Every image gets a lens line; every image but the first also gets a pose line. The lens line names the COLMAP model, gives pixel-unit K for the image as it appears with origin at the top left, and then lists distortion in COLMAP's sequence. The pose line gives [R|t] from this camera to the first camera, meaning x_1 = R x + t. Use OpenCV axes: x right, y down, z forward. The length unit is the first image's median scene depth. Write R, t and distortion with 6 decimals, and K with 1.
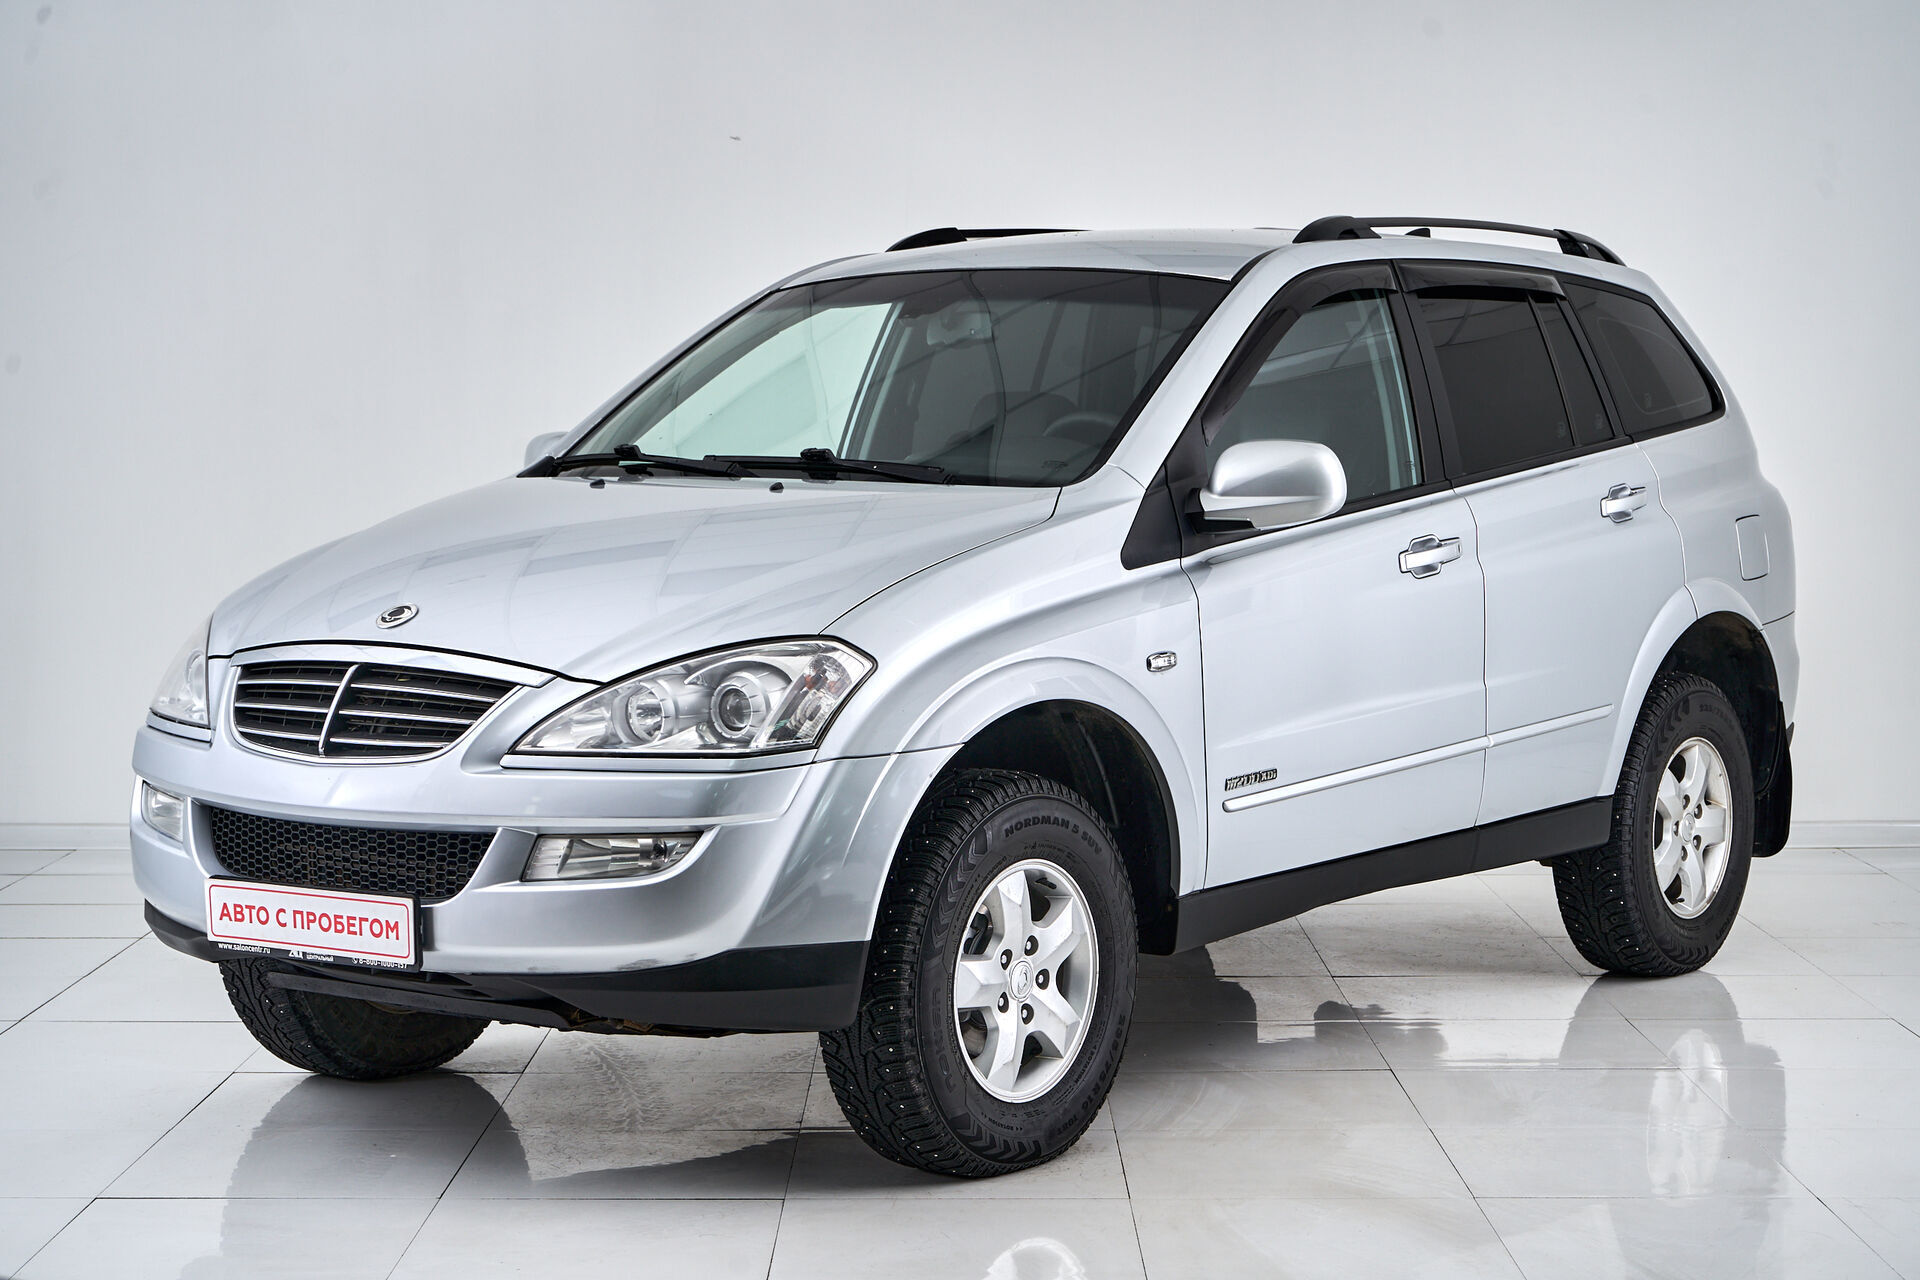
lens RADIAL K [[3621.3, 0, 960.0], [0, 3621.3, 640.0], [0, 0, 1]] dist [-0.228270, -0.017573]
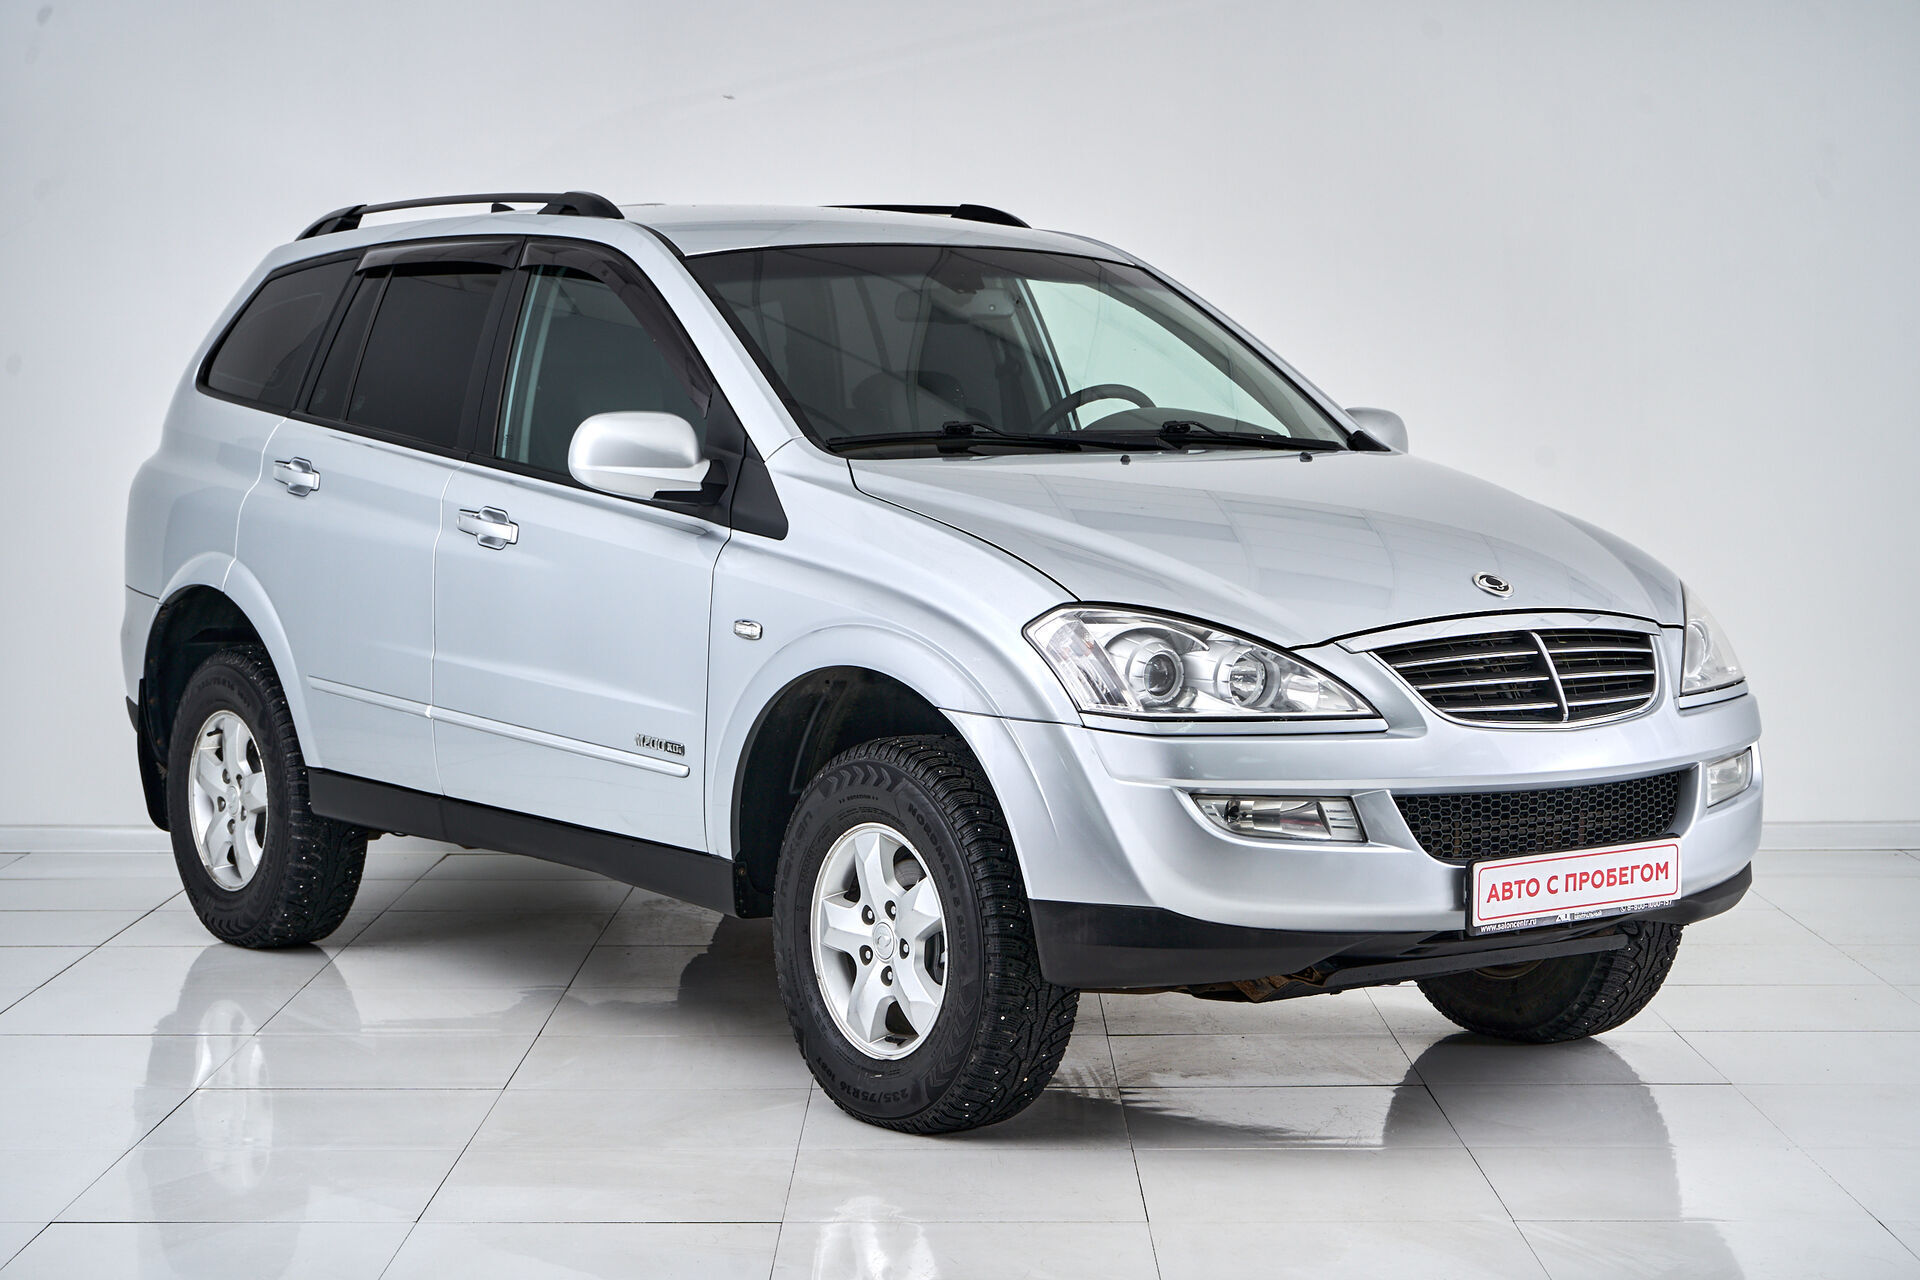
lens RADIAL K [[3717.8, 0, 960.0], [0, 3717.8, 640.0], [0, 0, 1]] dist [-0.006051, 0.110801]
pose [[0.299081, -0.066692, 0.951894, -1.244448], [0.059899, 0.996899, 0.051025, -0.055827], [-0.952346, 0.041757, 0.302149, 0.844193]]
